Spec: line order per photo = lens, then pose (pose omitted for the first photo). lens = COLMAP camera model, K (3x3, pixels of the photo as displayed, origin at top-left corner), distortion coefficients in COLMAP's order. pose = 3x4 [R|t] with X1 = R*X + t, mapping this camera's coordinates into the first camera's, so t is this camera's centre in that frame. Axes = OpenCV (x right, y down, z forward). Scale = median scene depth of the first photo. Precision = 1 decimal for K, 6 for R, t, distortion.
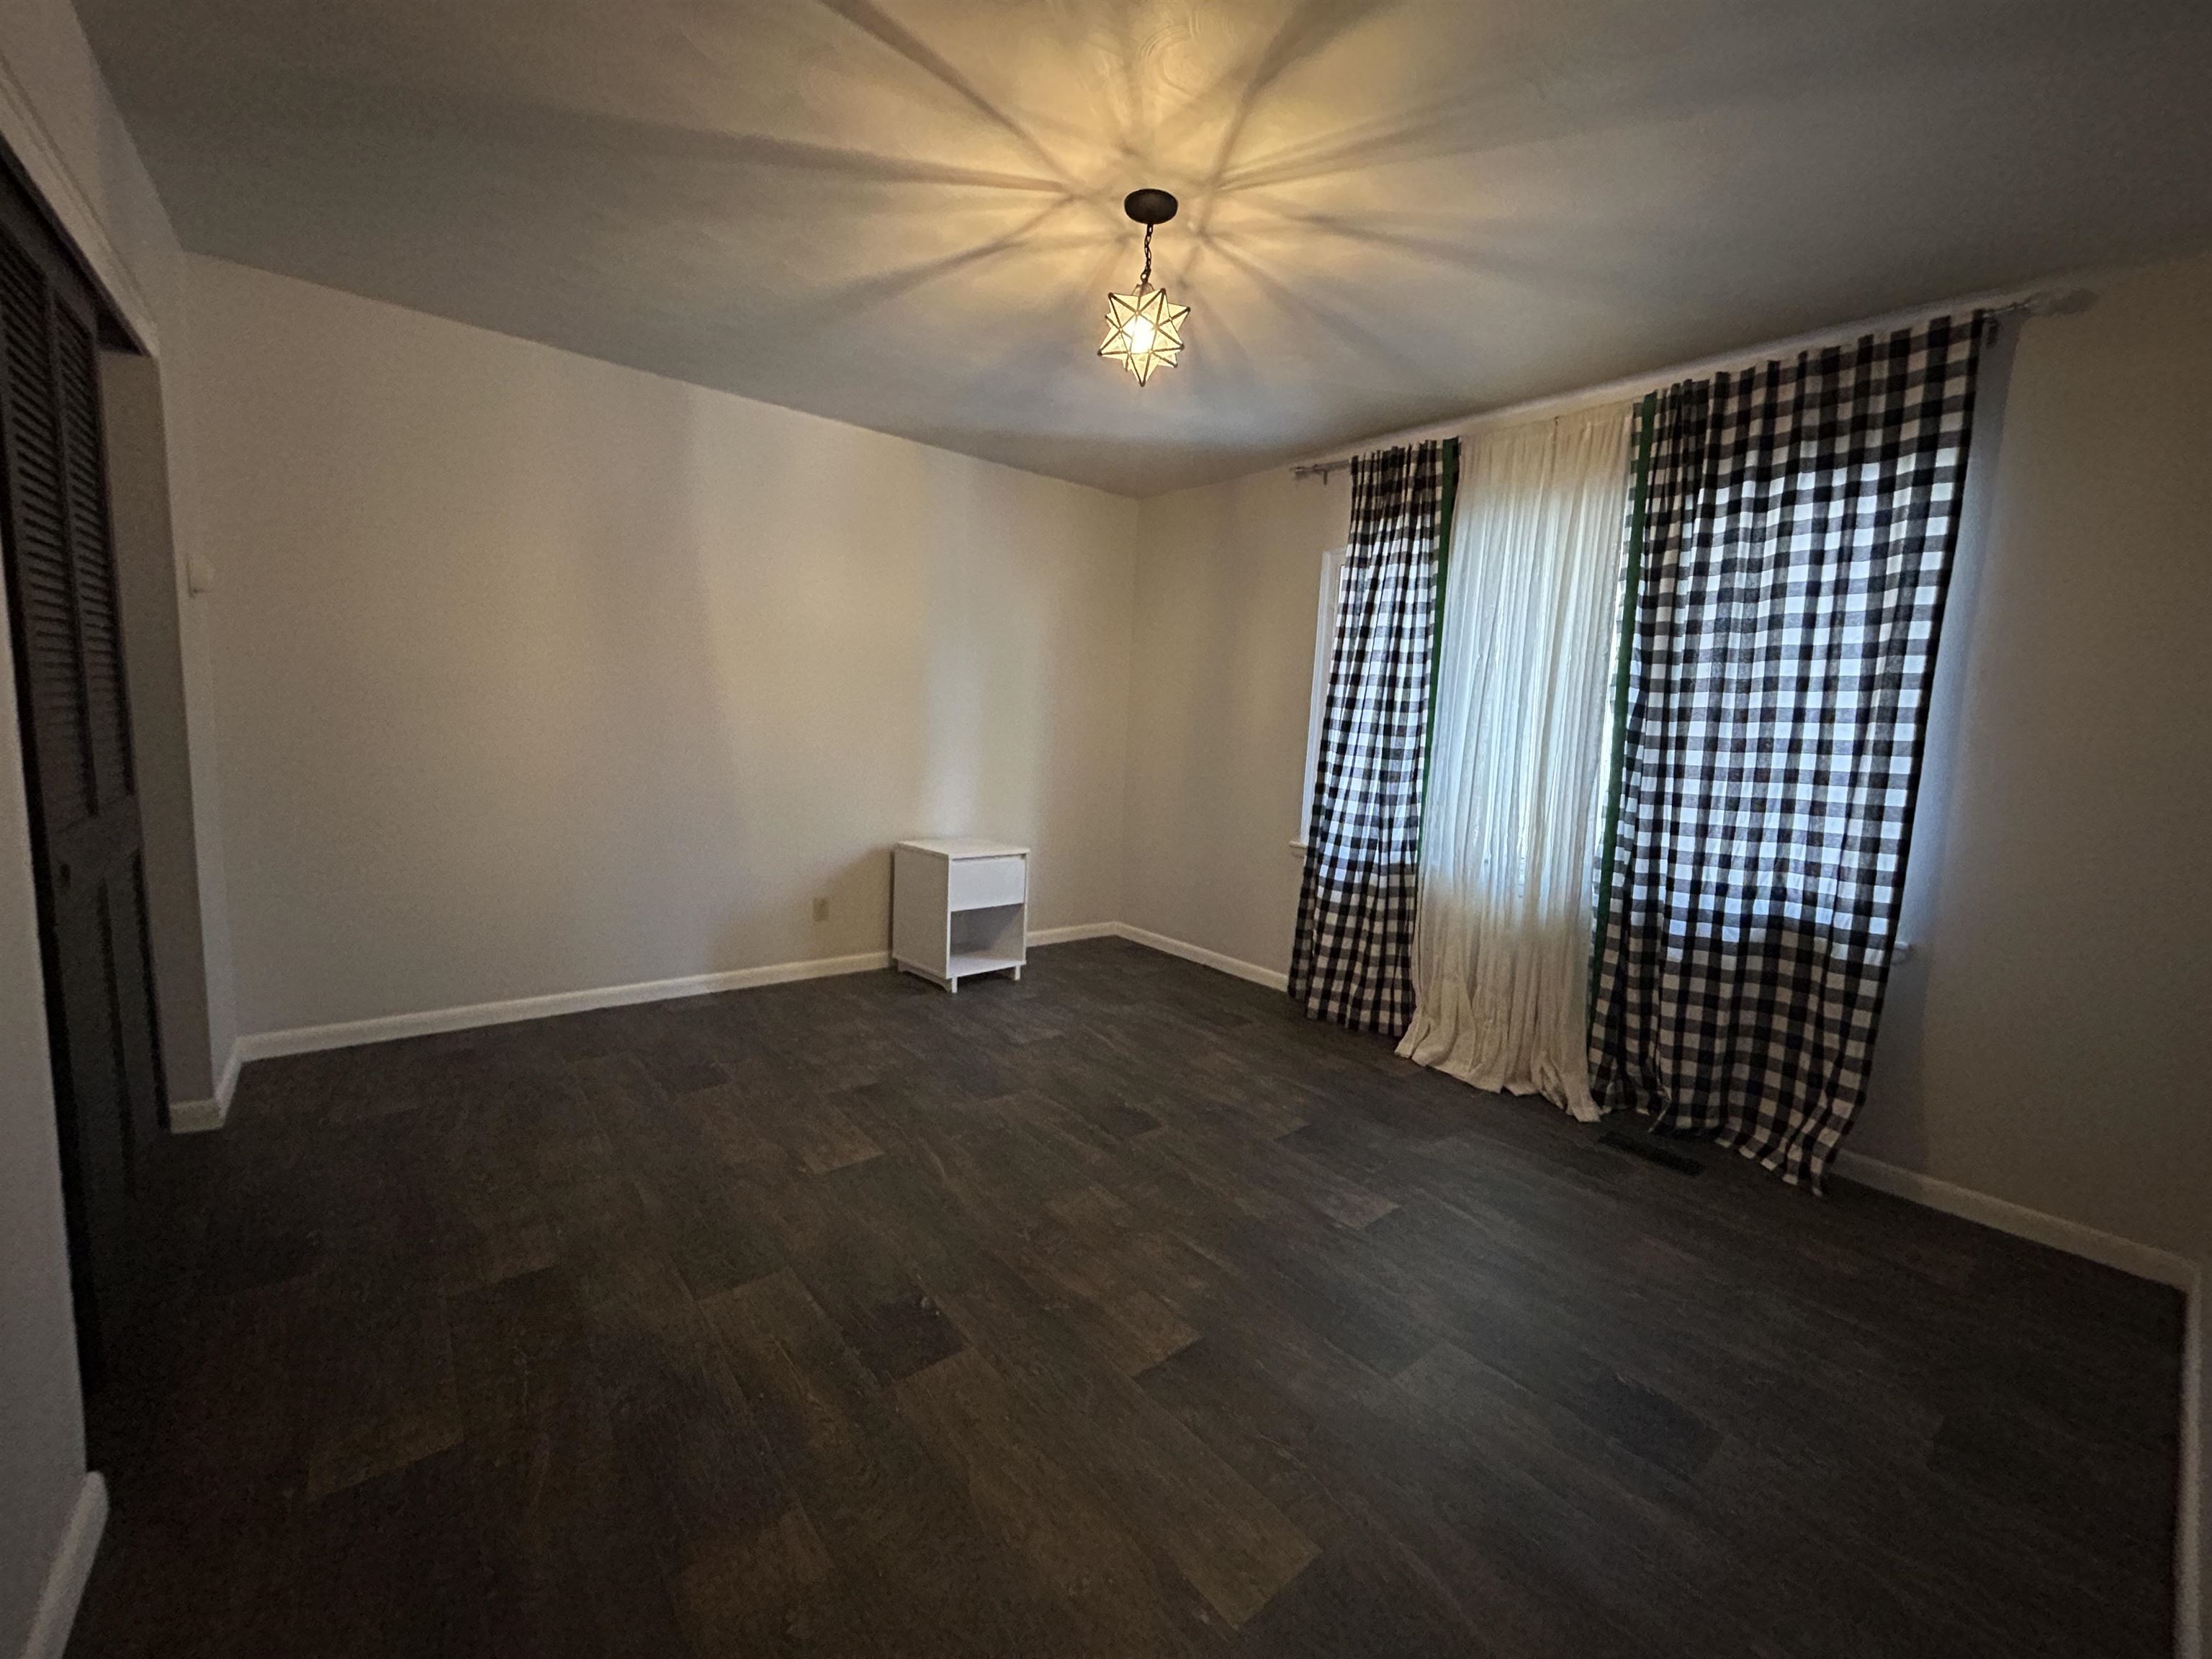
lens RADIAL K [[888.2, 0, 1106.0], [0, 888.2, 829.5], [0, 0, 1]] dist [-0.003542, -0.000001]
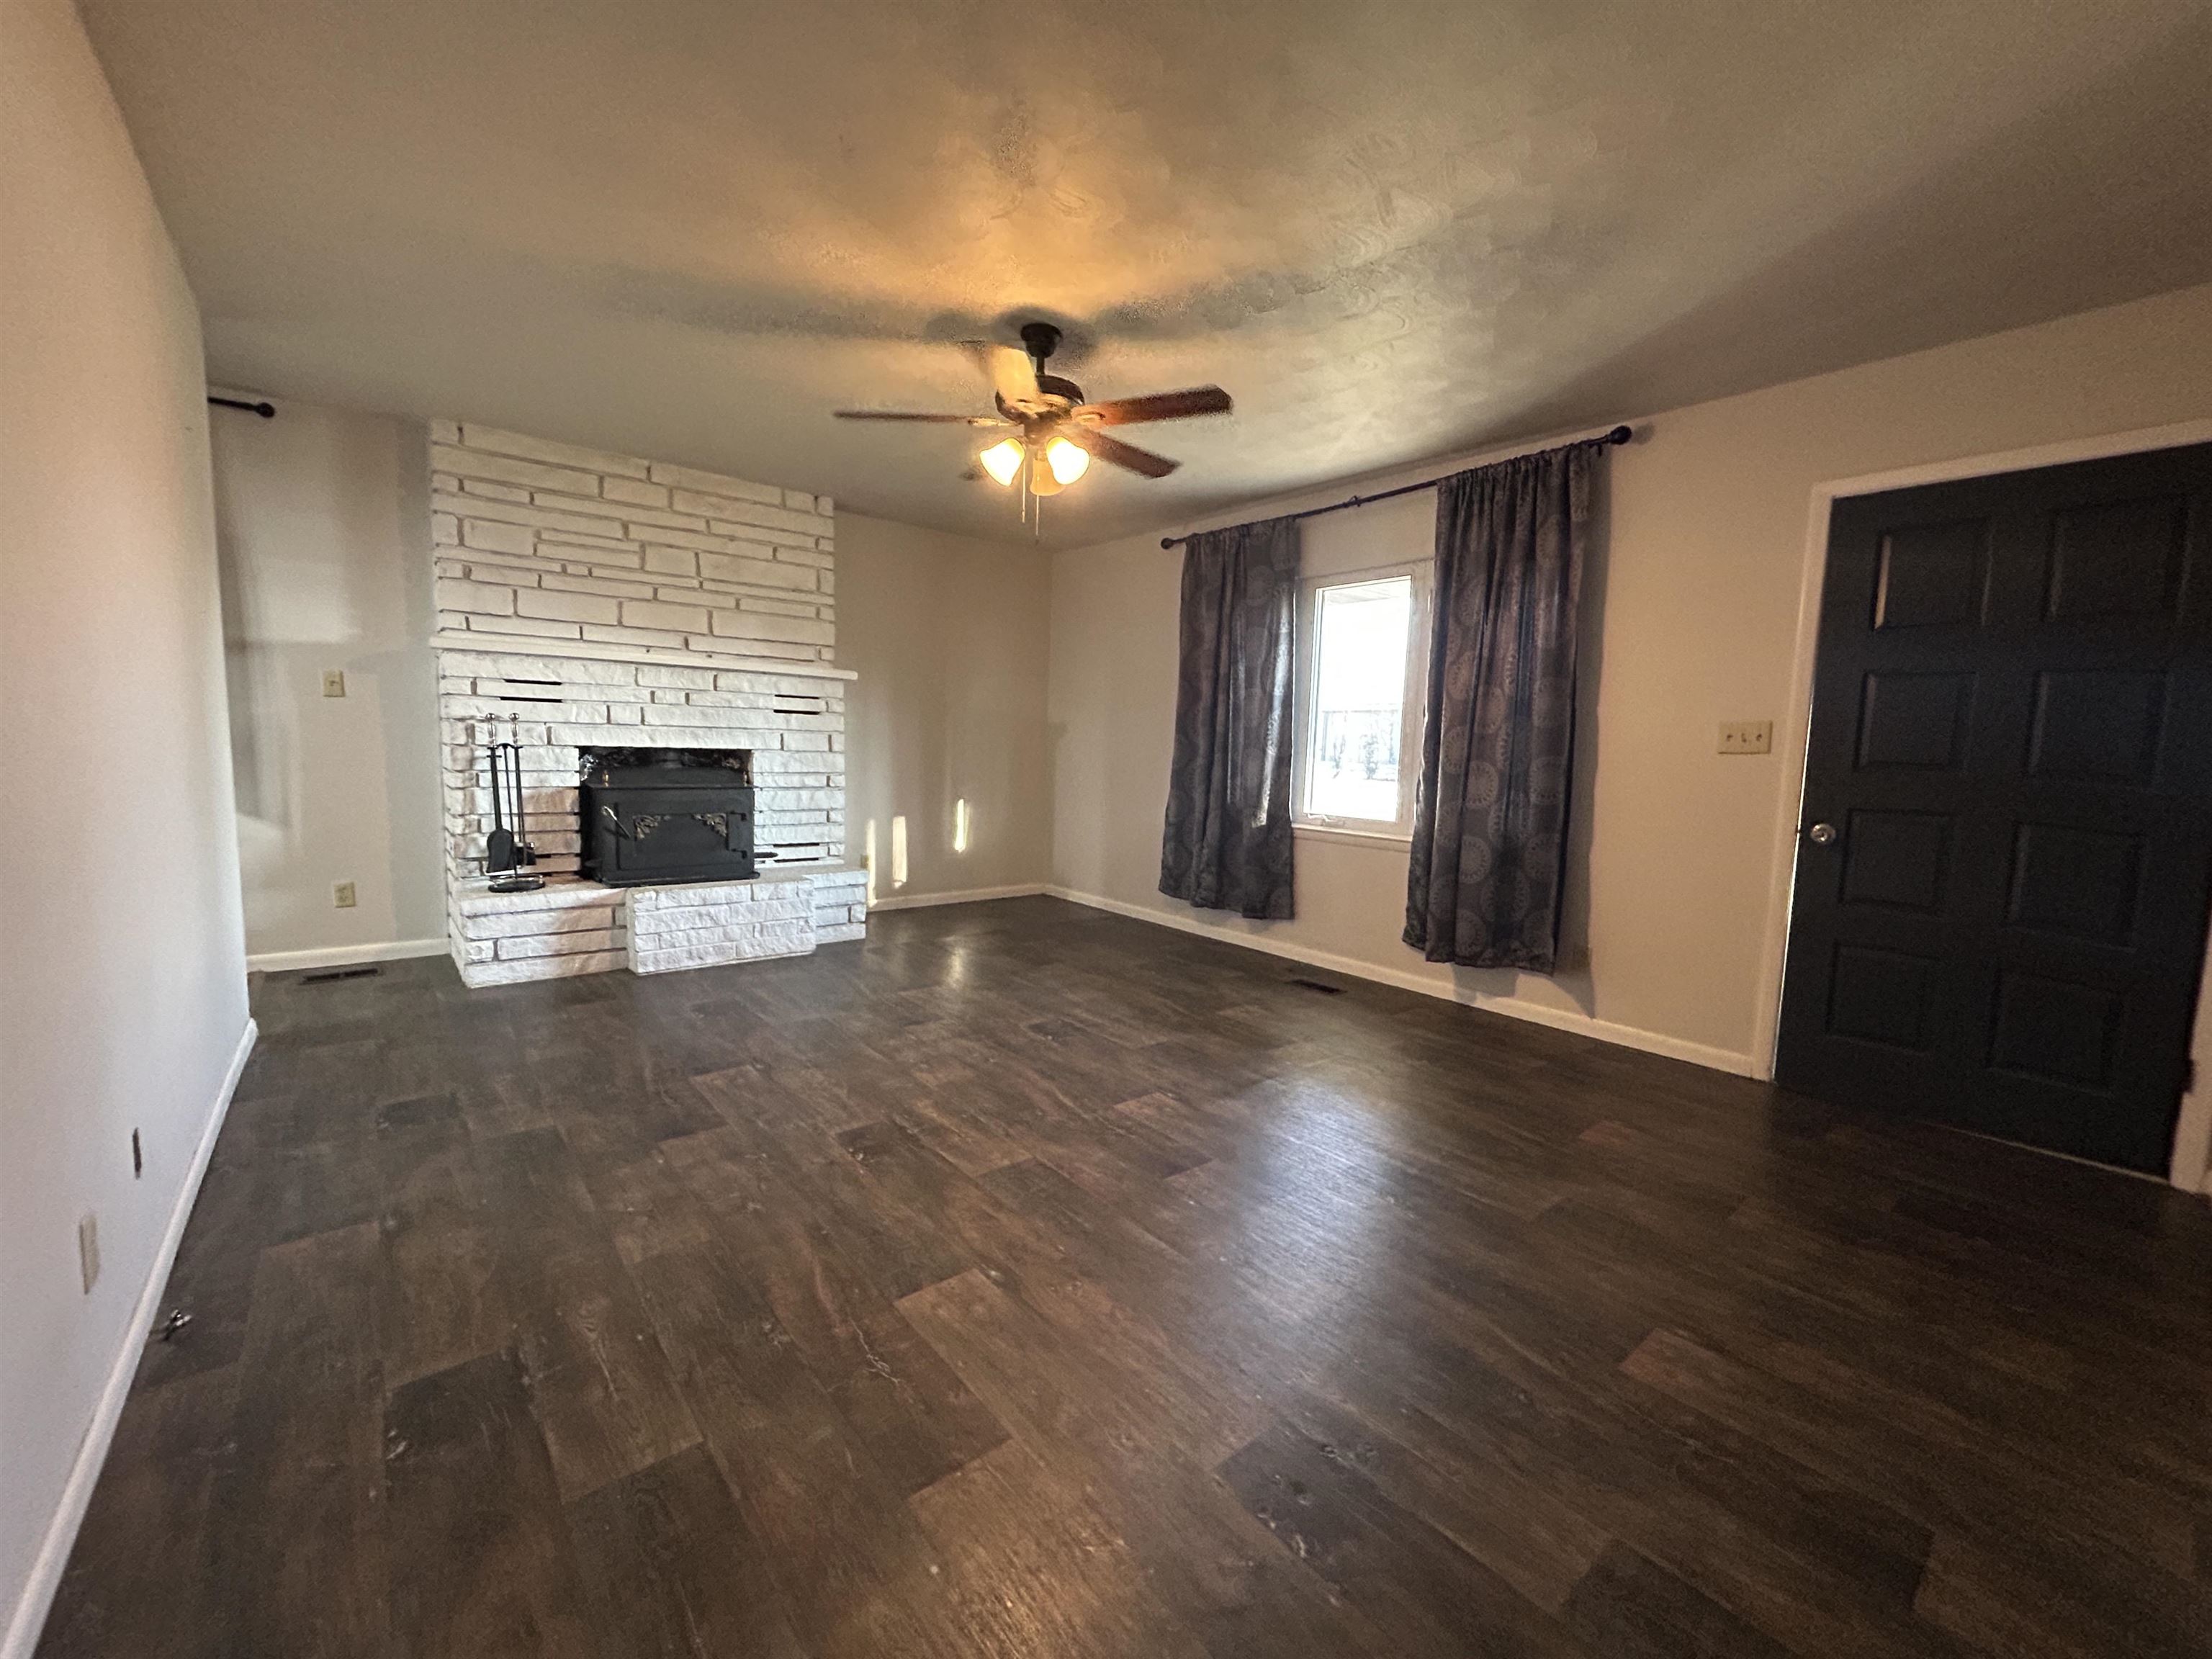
lens RADIAL K [[888.2, 0, 1106.0], [0, 888.2, 829.5], [0, 0, 1]] dist [-0.003542, -0.000001]
pose [[-0.996438, -0.083559, -0.011333, -0.182826], [-0.083961, 0.970689, 0.225197, -0.212523], [-0.007816, 0.225346, -0.974247, 1.858337]]
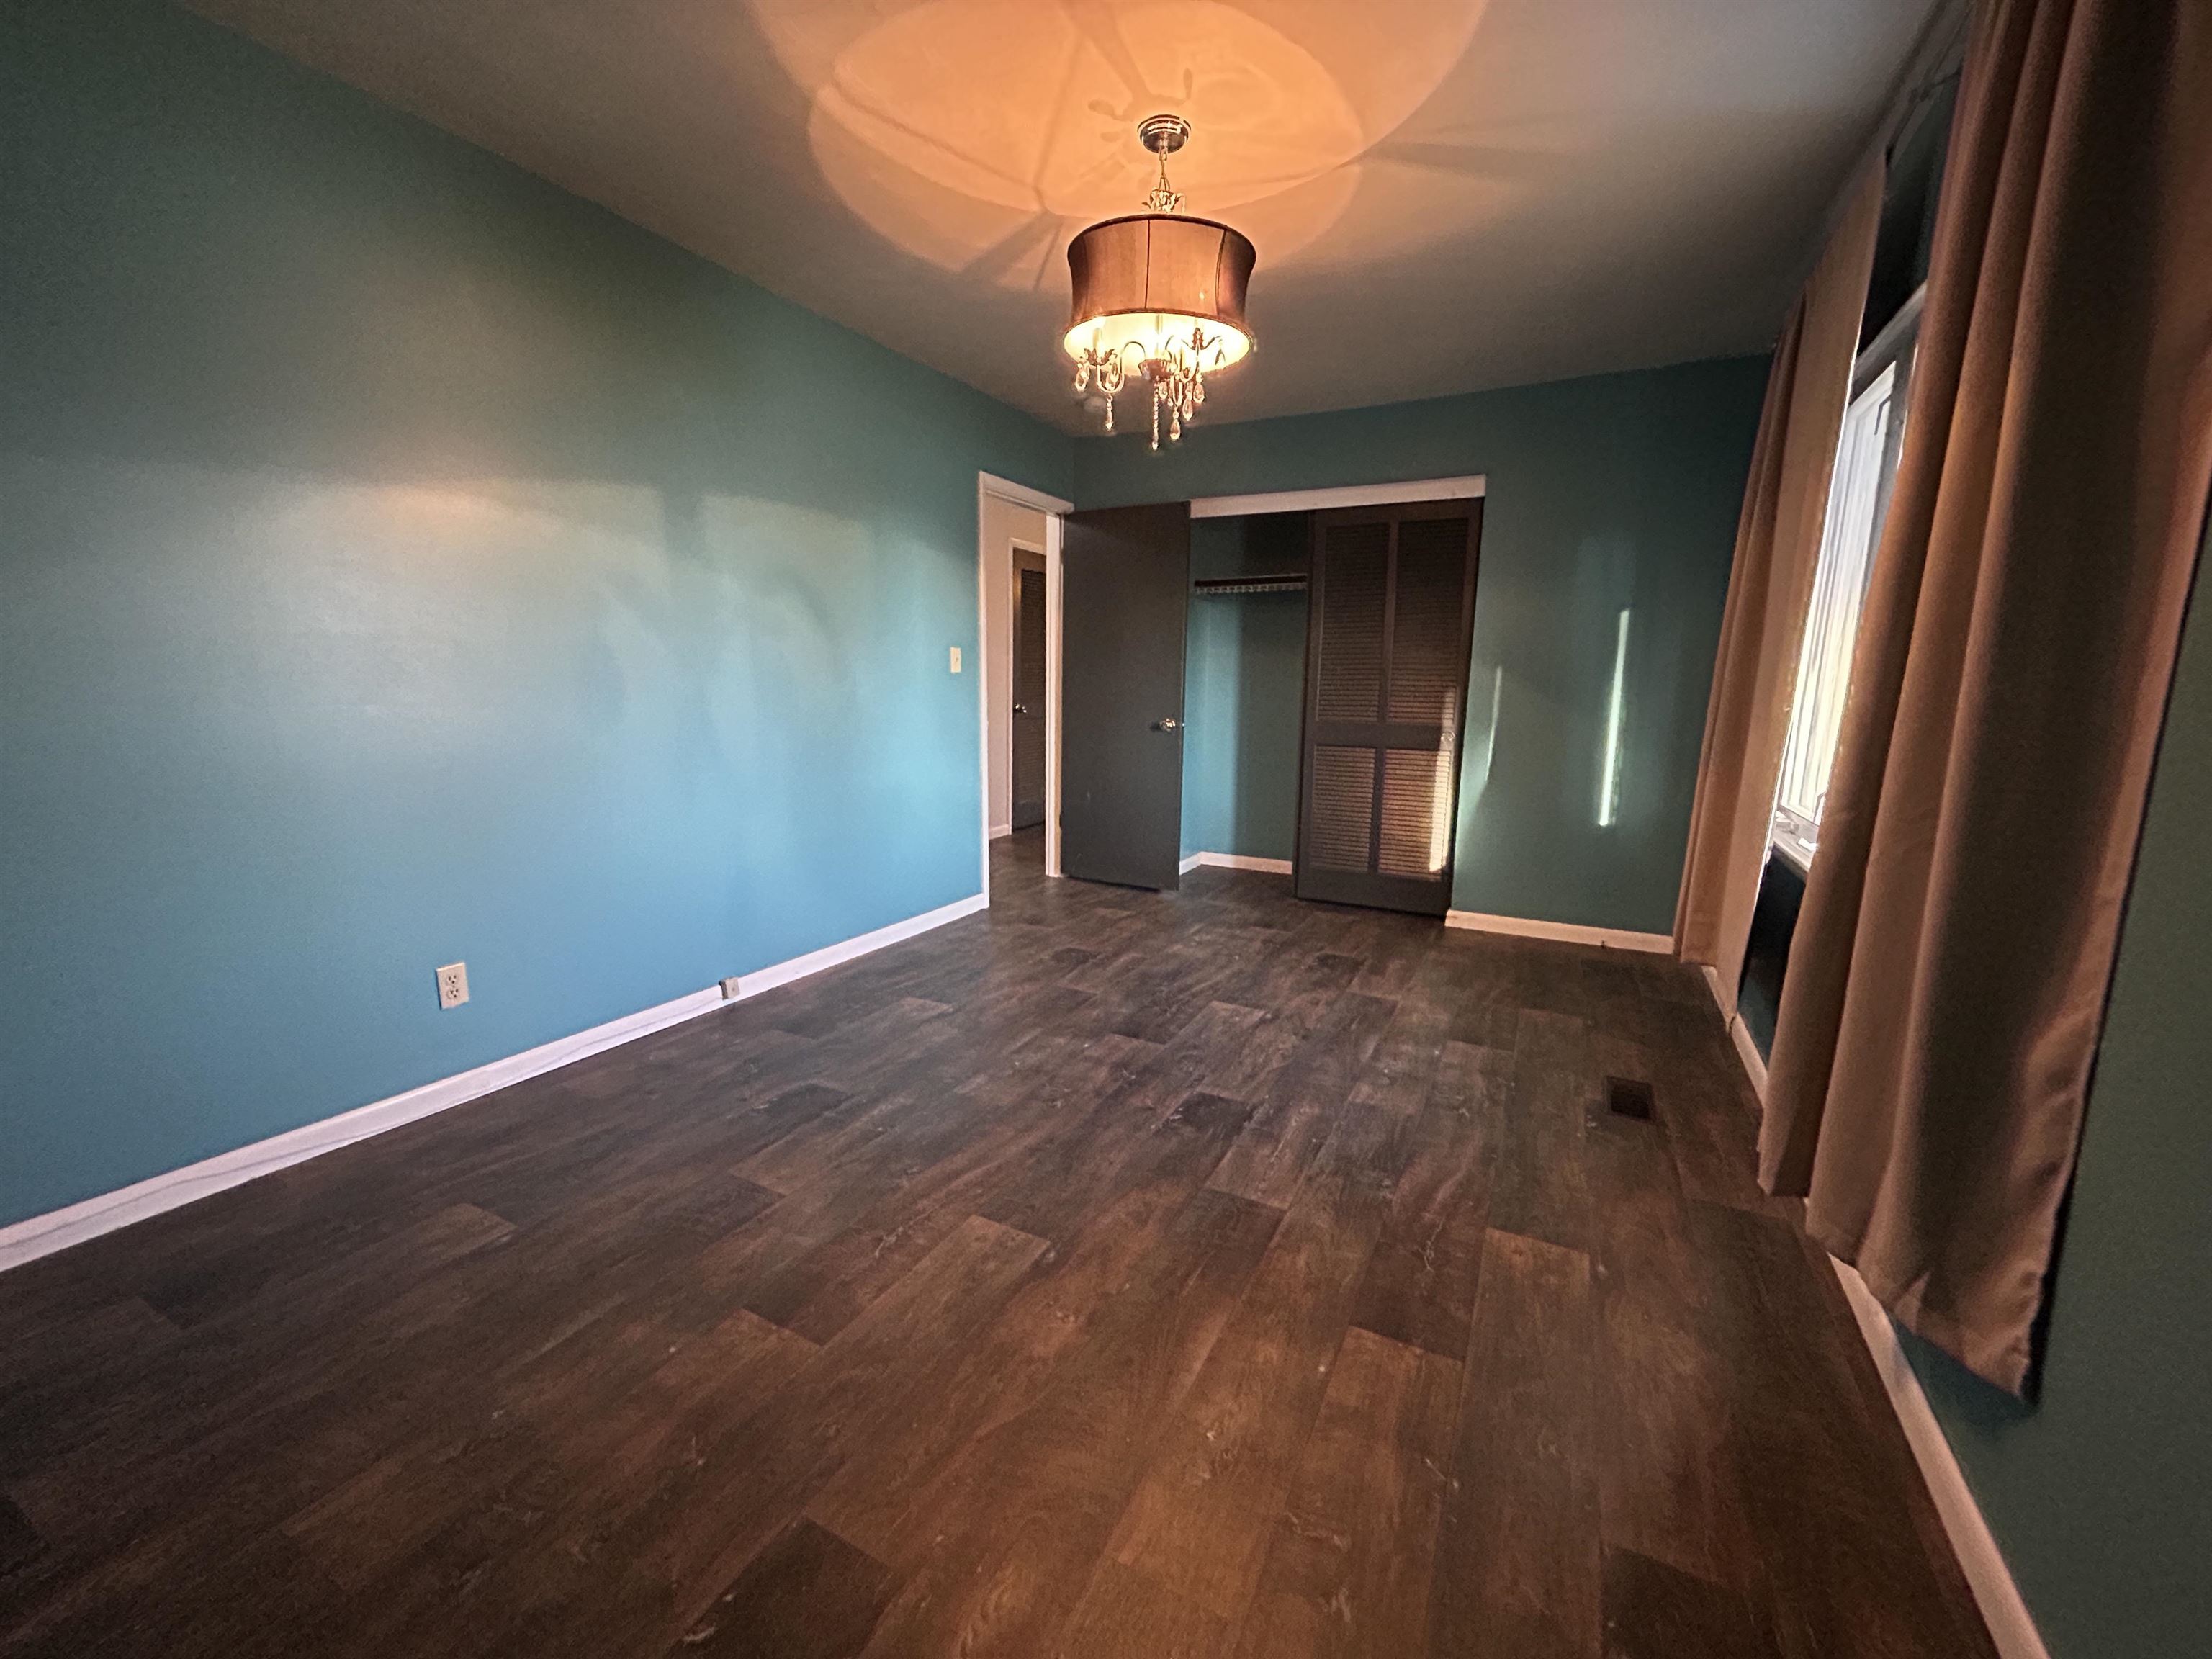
lens RADIAL K [[888.2, 0, 1106.0], [0, 888.2, 829.5], [0, 0, 1]] dist [-0.003542, -0.000001]
pose [[-0.394443, -0.214922, 0.893433, -0.672197], [0.074186, 0.961643, 0.264083, -0.180634], [-0.915921, 0.170446, -0.363369, 1.398326]]
